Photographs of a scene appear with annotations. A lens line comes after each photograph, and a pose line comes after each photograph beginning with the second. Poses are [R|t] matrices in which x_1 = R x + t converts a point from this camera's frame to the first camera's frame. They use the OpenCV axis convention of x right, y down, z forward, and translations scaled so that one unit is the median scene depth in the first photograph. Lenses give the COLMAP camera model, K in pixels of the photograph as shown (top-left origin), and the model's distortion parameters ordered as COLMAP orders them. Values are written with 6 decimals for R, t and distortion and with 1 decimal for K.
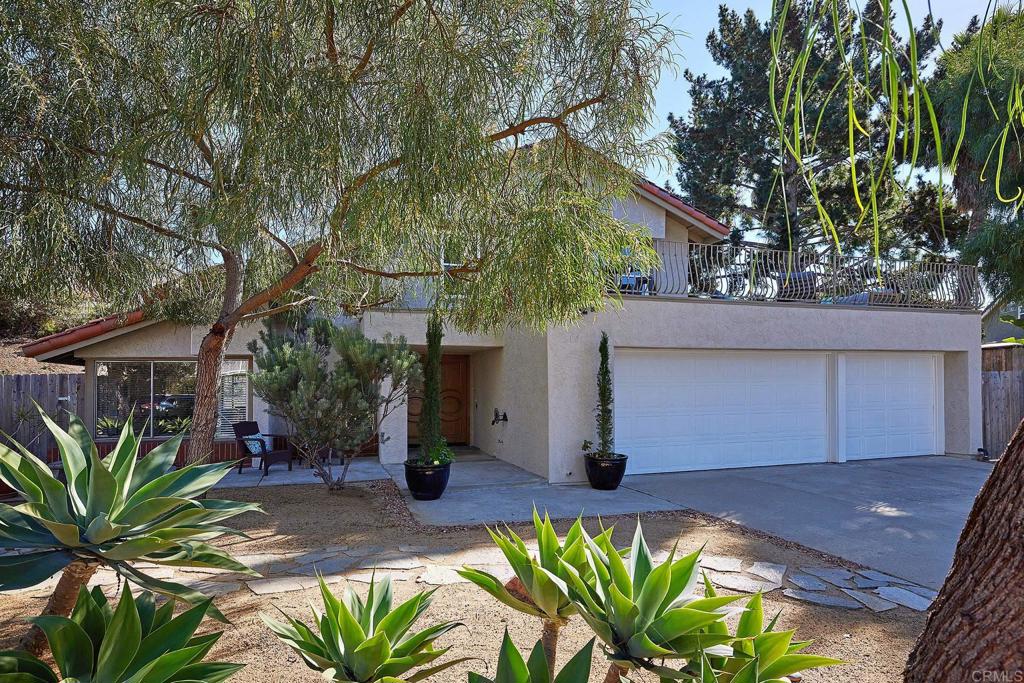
lens RADIAL K [[548.4, 0, 534.2], [0, 548.4, 360.6], [0, 0, 1]] dist [-0.001961, -0.000178]
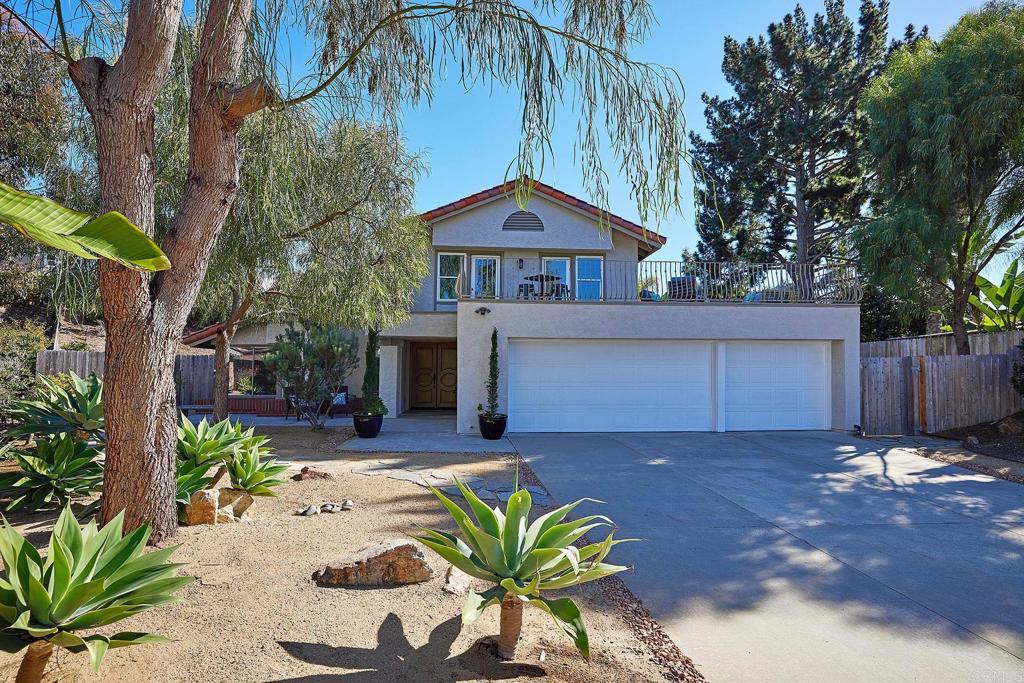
lens RADIAL K [[471.5, 0, 505.7], [0, 471.5, 339.8], [0, 0, 1]] dist [-0.050496, 0.025888]
pose [[0.966480, -0.001555, -0.256738, 0.358732], [-0.001223, 0.999942, -0.010660, -0.005431], [0.256740, 0.010617, 0.966422, -0.118958]]
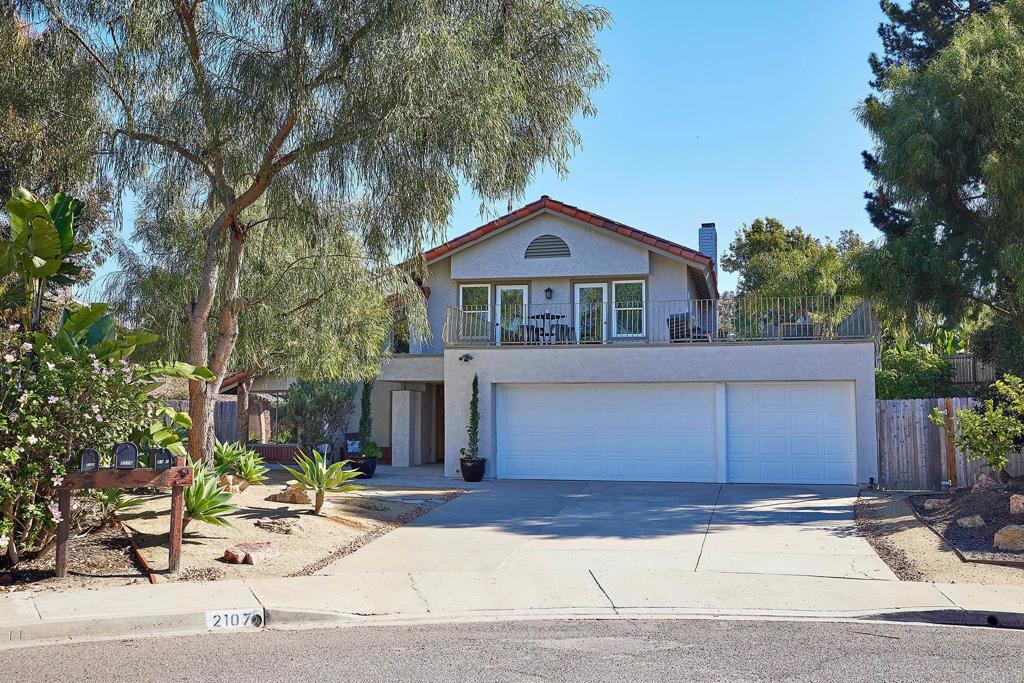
lens RADIAL K [[1024.6, 0, 510.6], [0, 1024.6, 275.5], [0, 0, 1]] dist [0.000883, -0.002577]
pose [[0.835983, -0.063703, -0.545045, 1.317301], [0.016479, 0.995705, -0.091101, -0.047711], [0.548508, 0.067177, 0.833442, -0.952669]]
